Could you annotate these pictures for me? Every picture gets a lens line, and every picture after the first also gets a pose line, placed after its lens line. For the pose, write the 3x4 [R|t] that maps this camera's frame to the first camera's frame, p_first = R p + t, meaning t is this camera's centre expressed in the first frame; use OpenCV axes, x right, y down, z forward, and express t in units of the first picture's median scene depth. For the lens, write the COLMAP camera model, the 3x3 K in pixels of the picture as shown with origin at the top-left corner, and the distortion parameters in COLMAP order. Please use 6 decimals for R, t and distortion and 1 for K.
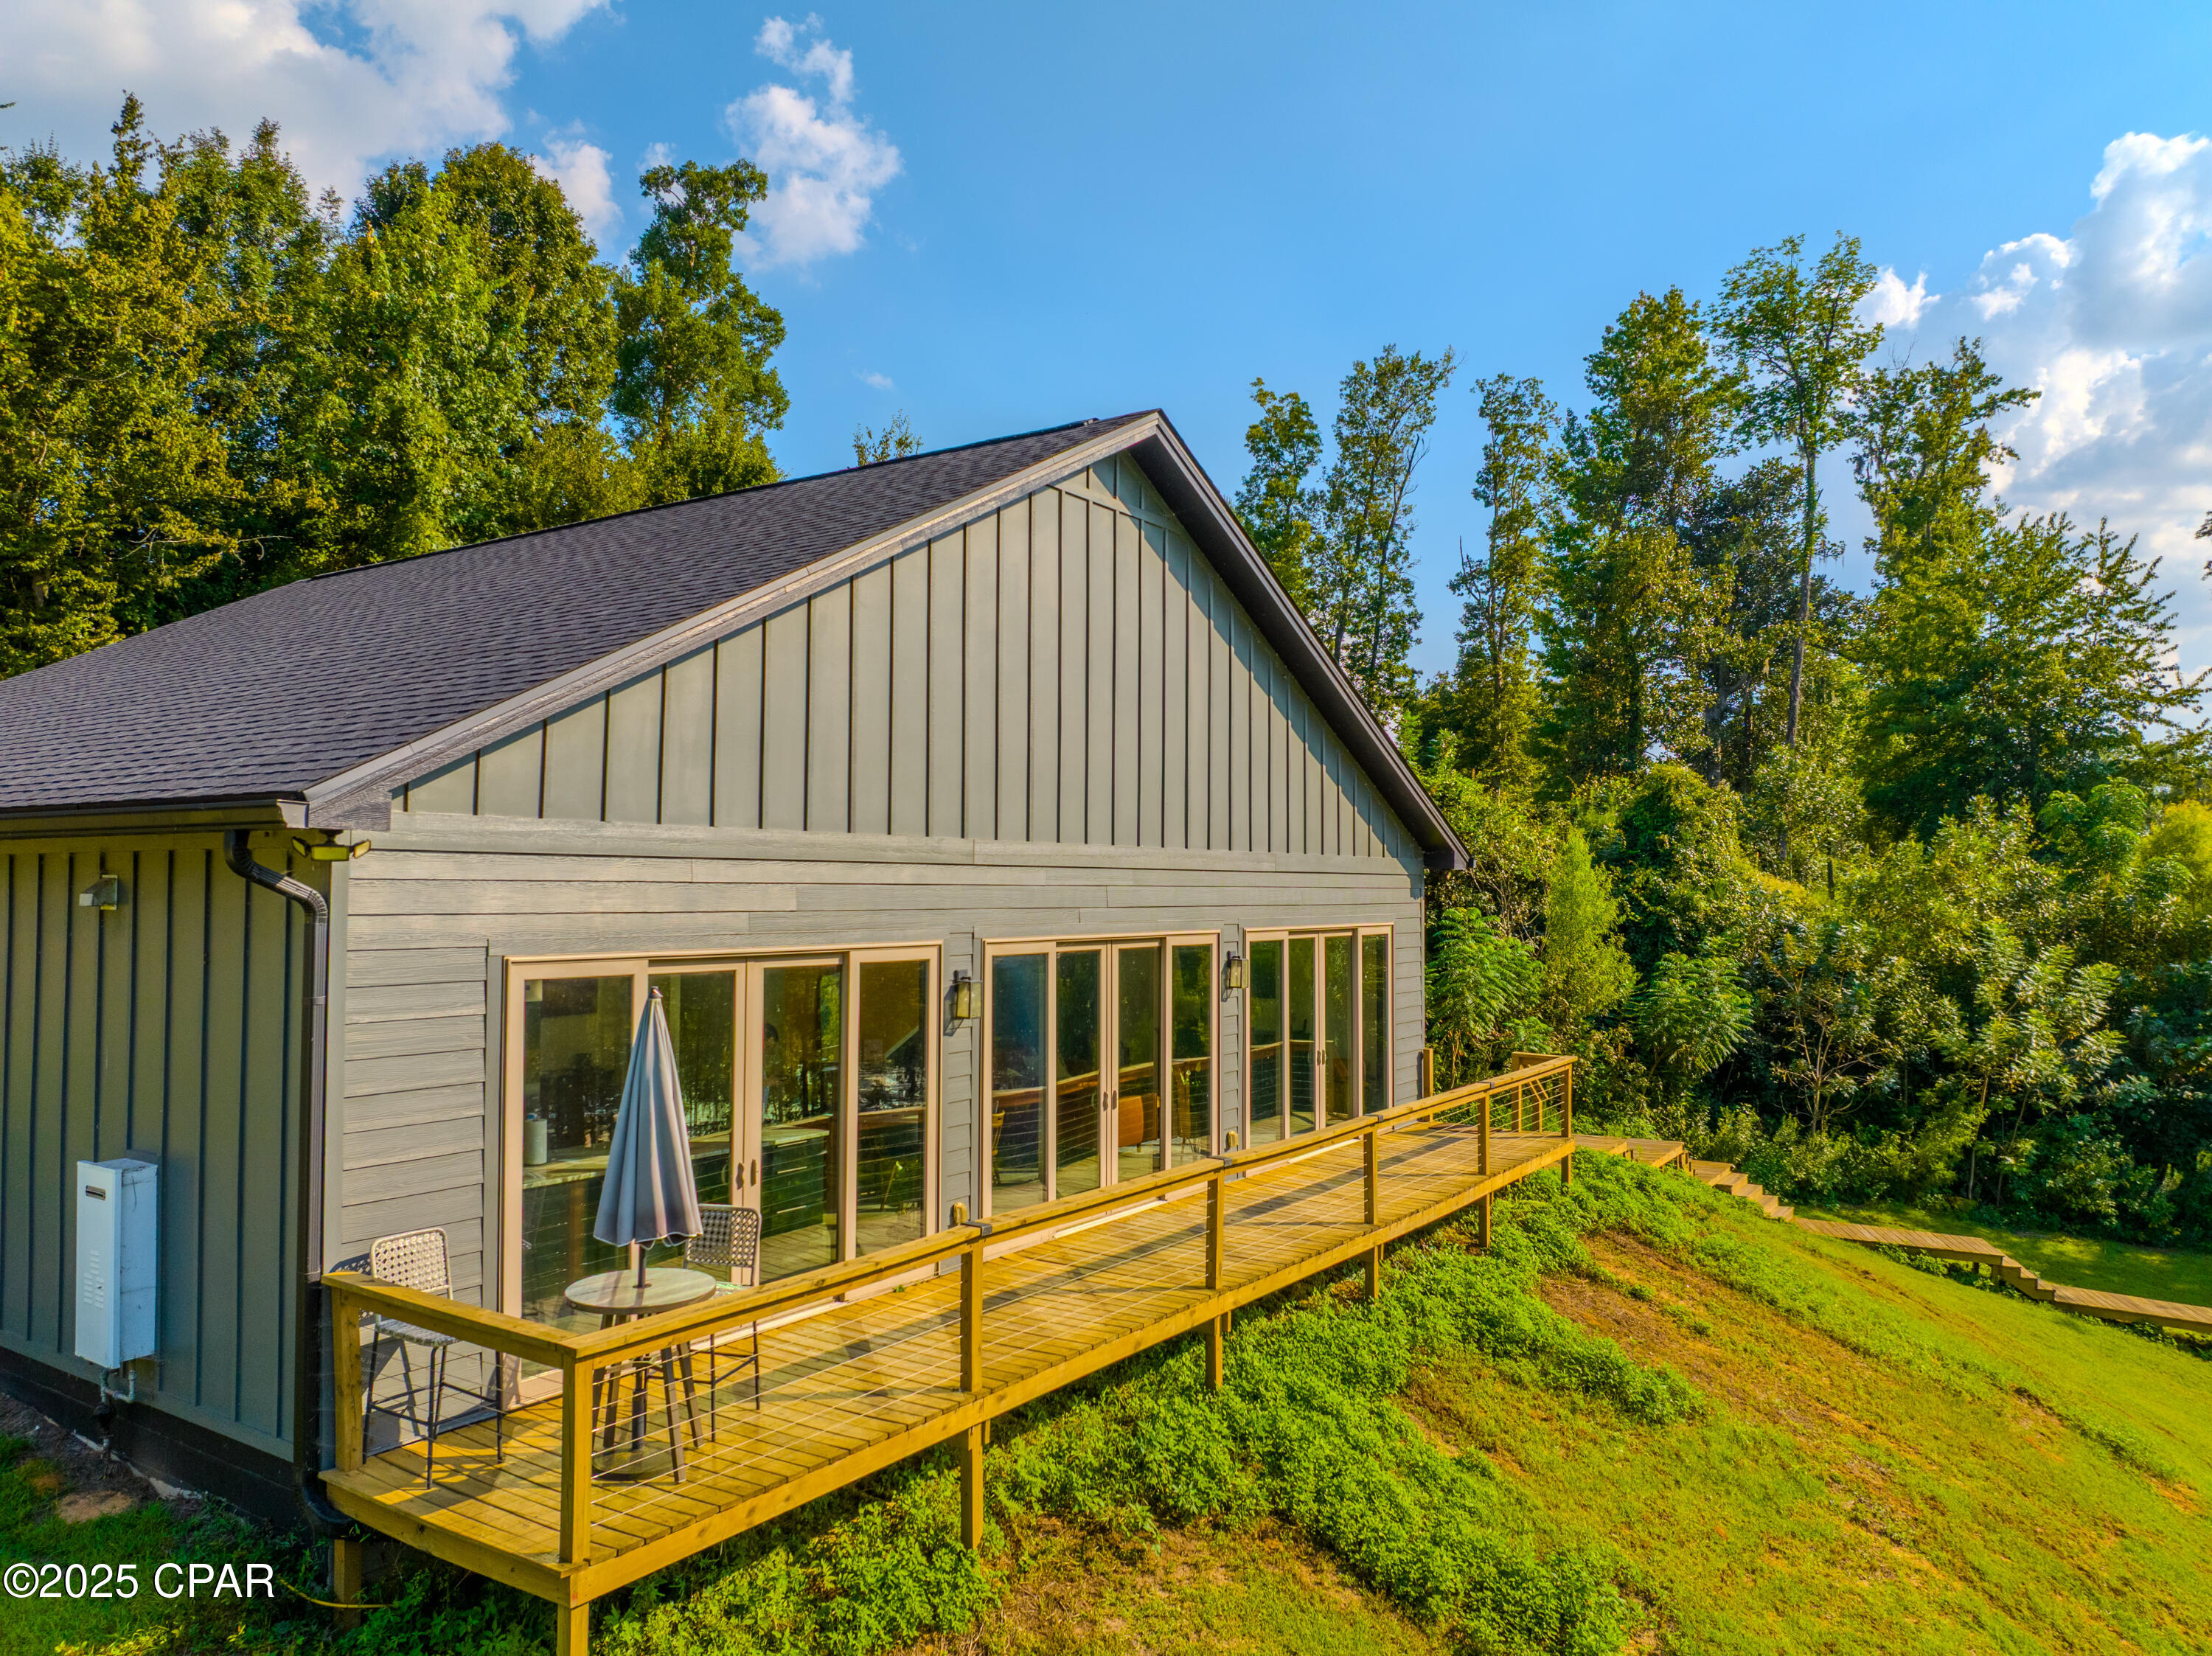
lens RADIAL K [[1560.3, 0, 1112.8], [0, 1560.3, 818.2], [0, 0, 1]] dist [-0.047571, 0.029141]
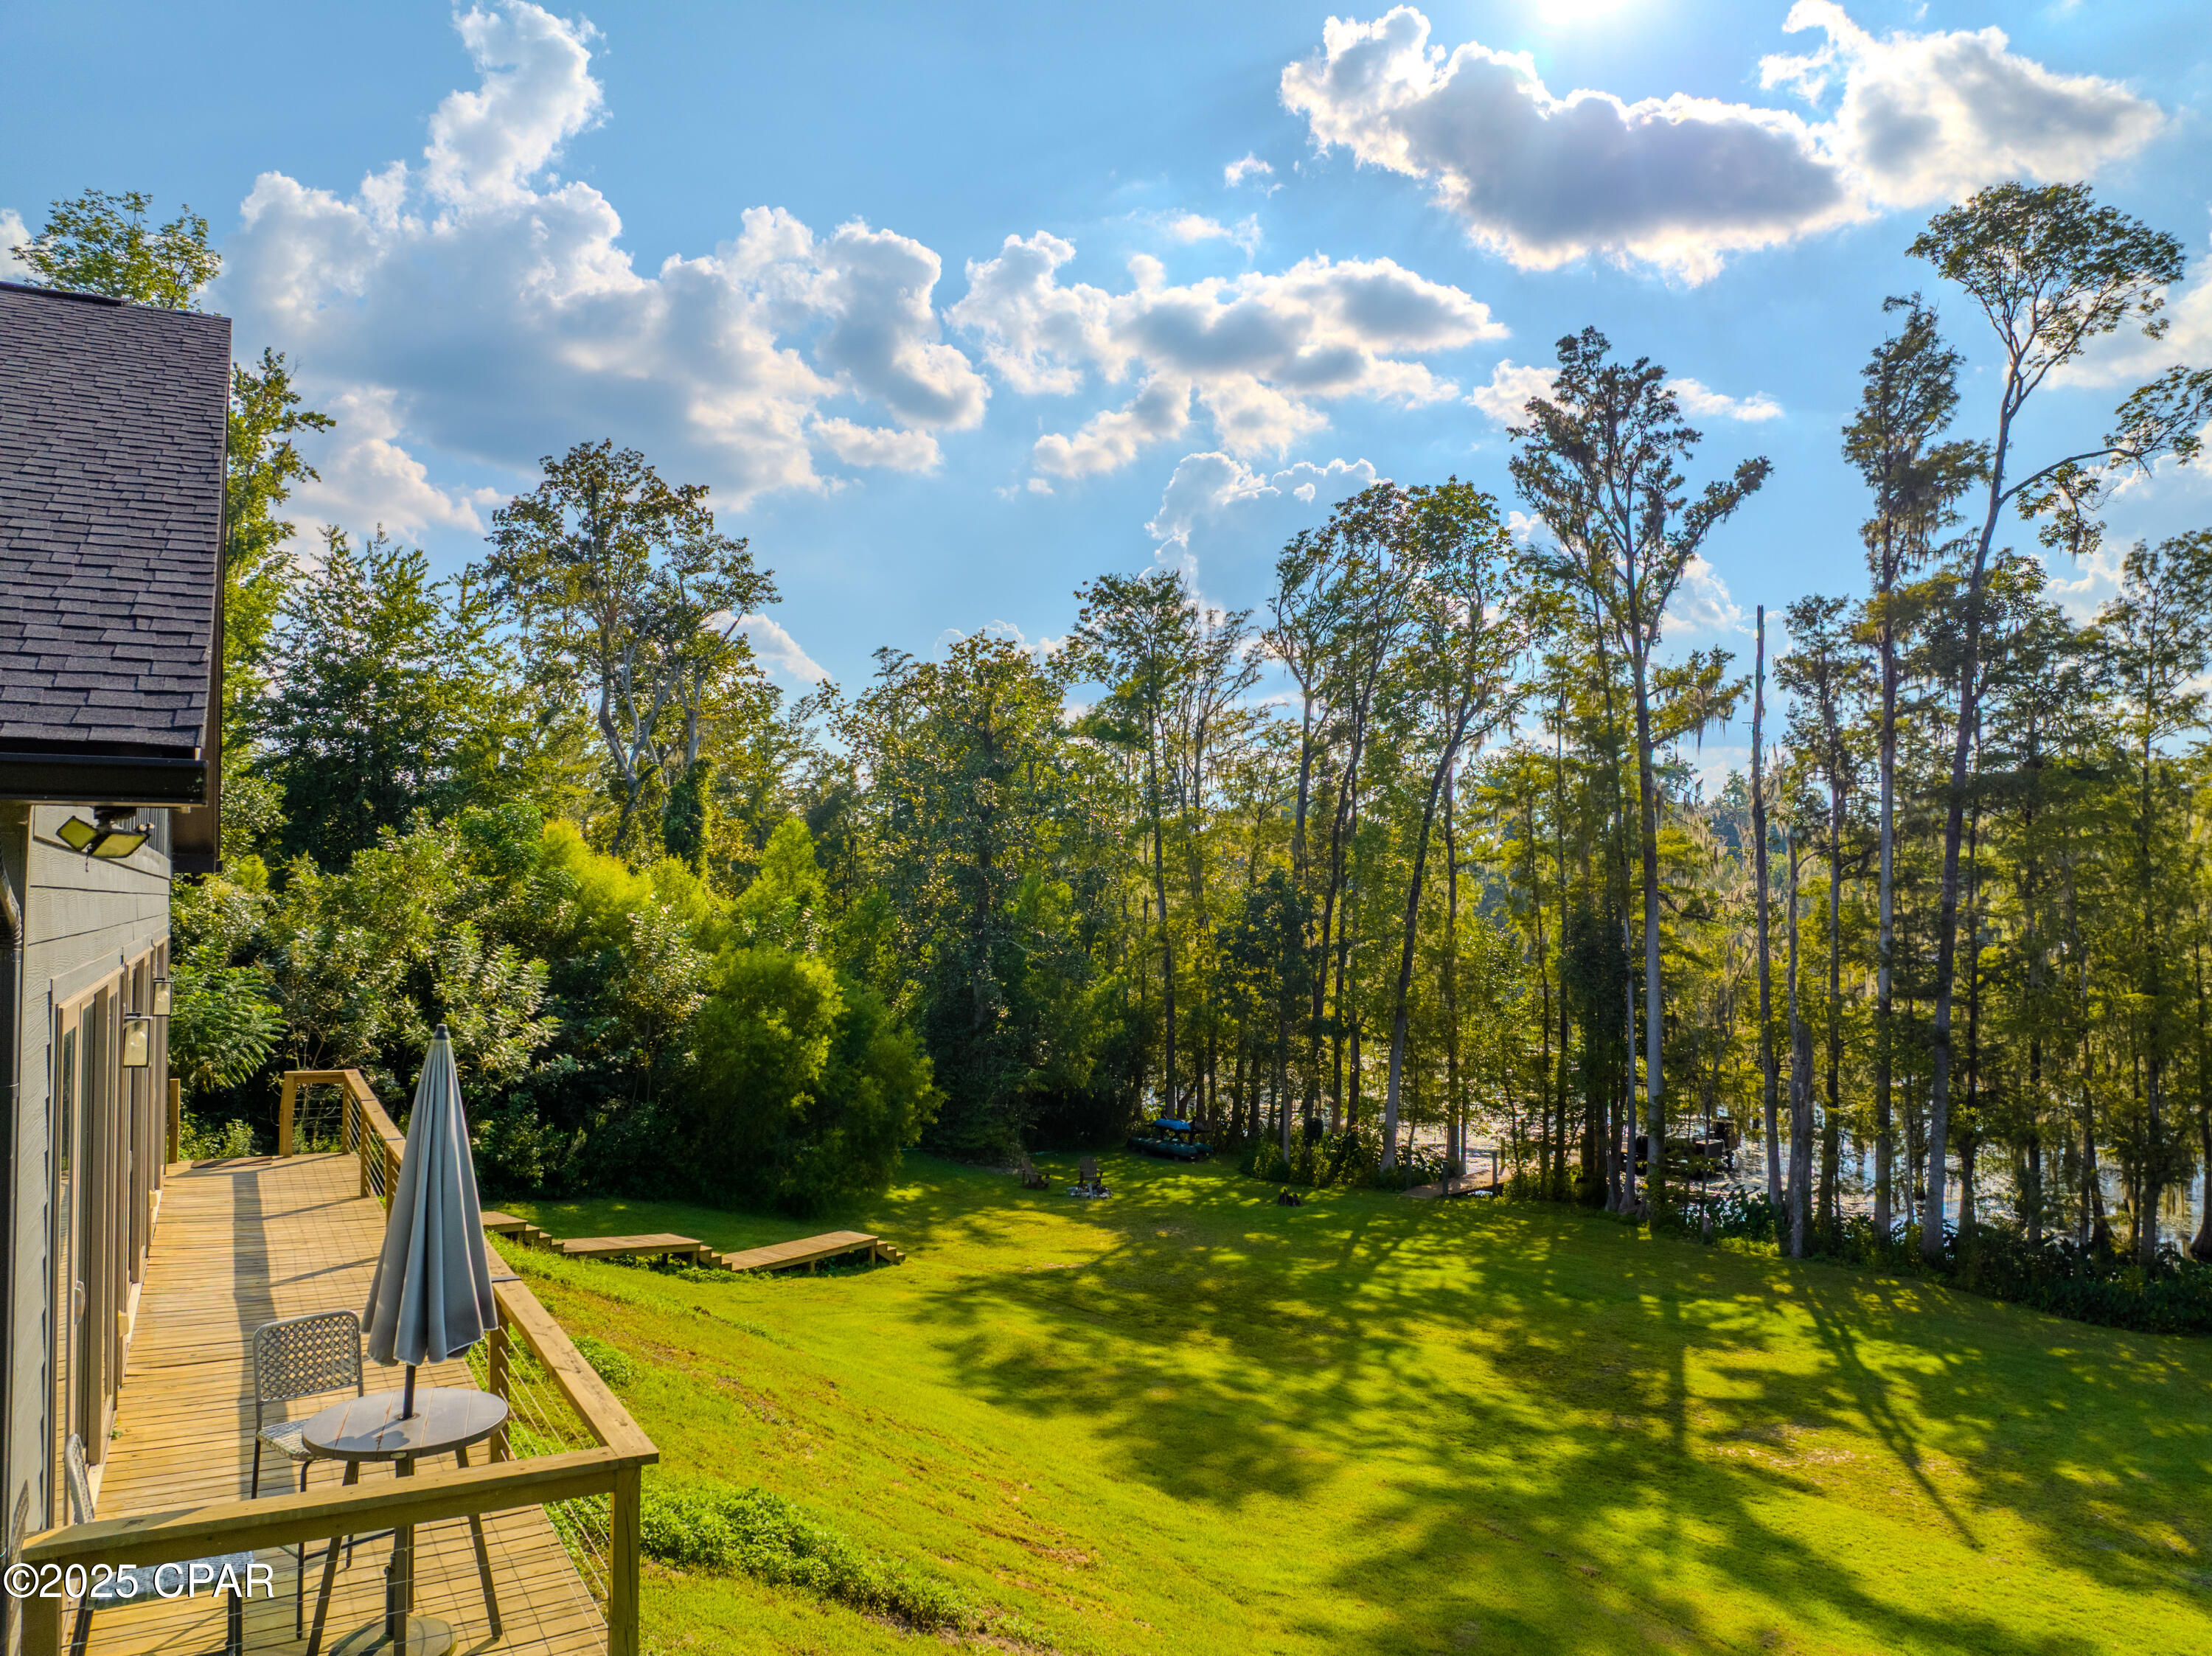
lens RADIAL K [[1560.3, 0, 1112.8], [0, 1560.3, 818.2], [0, 0, 1]] dist [-0.047571, 0.029141]
pose [[0.475952, 0.041324, 0.878500, -0.129382], [-0.038670, 0.998913, -0.026037, 0.001696], [-0.878621, -0.021579, 0.477032, 0.052075]]
